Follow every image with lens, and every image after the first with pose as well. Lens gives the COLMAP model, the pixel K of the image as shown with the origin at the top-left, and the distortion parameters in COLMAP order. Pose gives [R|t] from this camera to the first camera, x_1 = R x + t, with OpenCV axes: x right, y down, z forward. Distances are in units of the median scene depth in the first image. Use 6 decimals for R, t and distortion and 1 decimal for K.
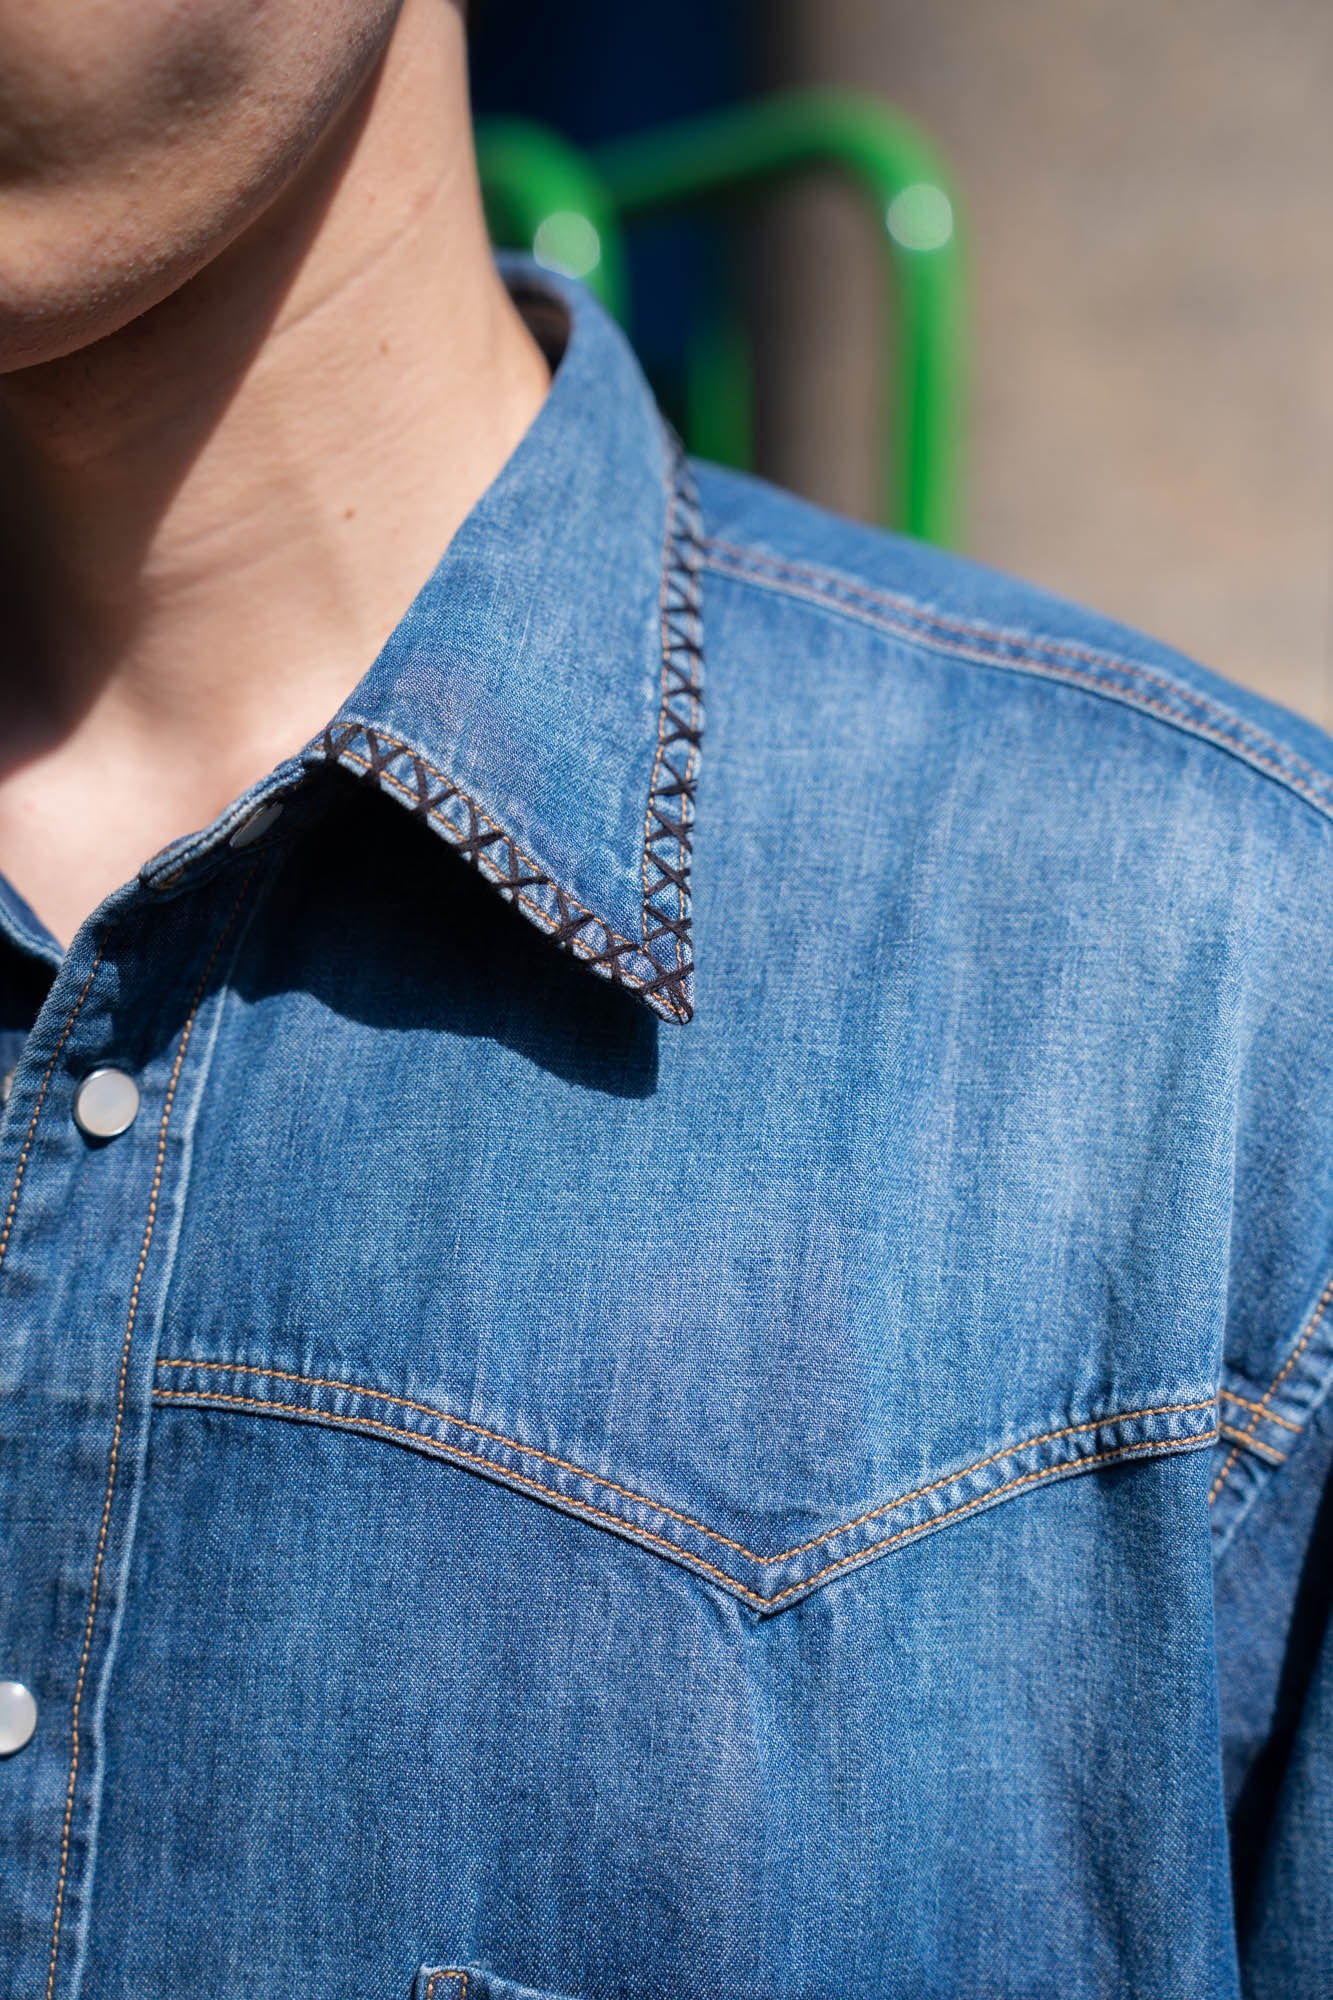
lens RADIAL K [[2784.3, 0, 666.5], [0, 2784.3, 1000.0], [0, 0, 1]] dist [0.113924, 0.259322]
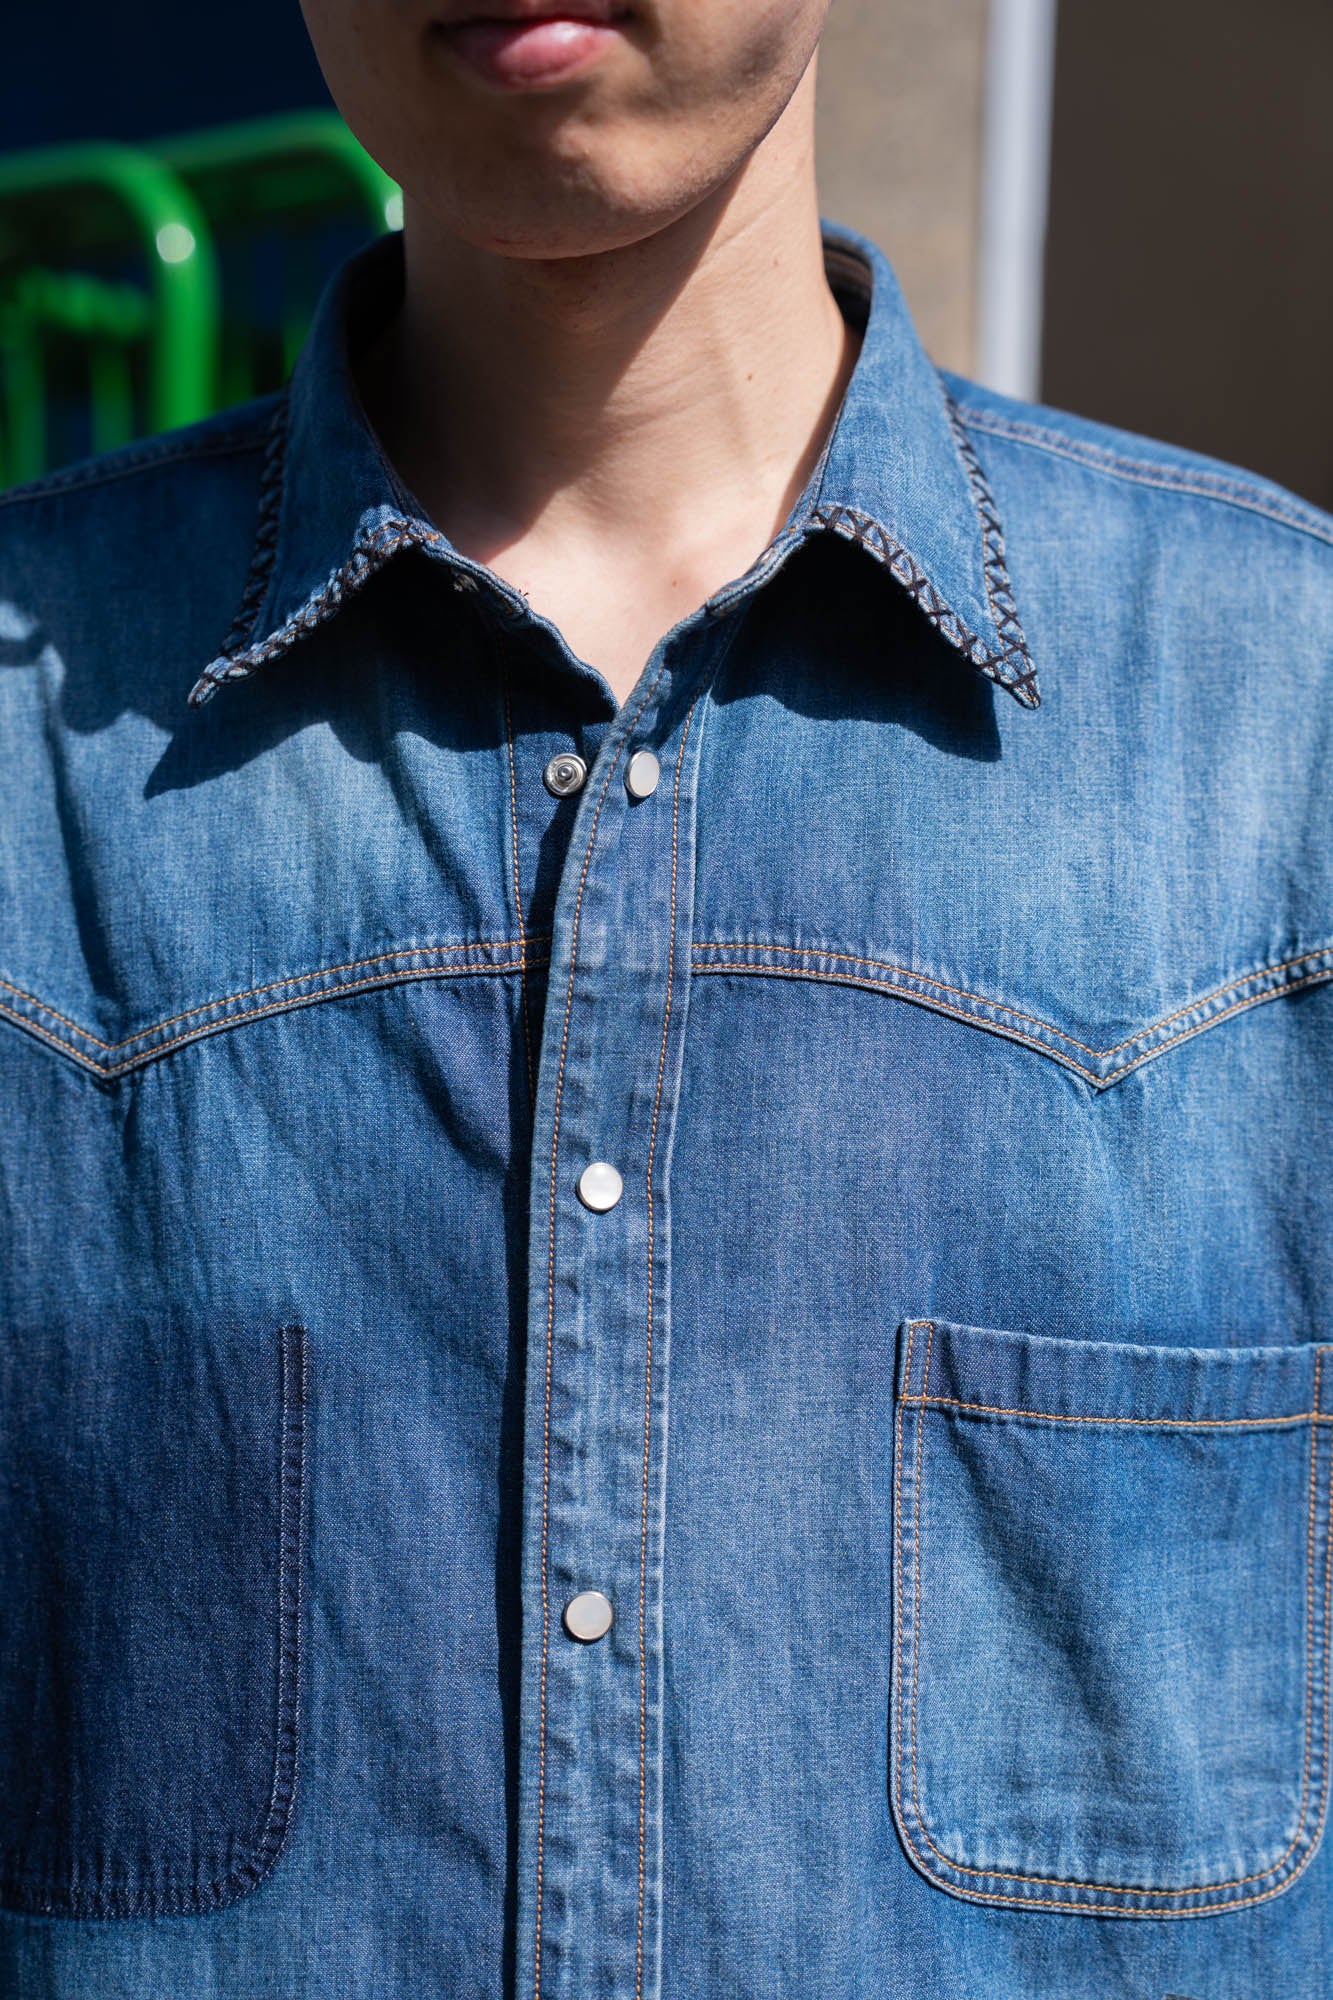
lens RADIAL K [[2784.3, 0, 666.5], [0, 2784.3, 1000.0], [0, 0, 1]] dist [0.113924, 0.259322]
pose [[0.968784, -0.029952, 0.246092, -0.561591], [0.033230, 0.999406, -0.009178, 0.172533], [-0.245671, 0.017069, 0.969203, -0.423891]]
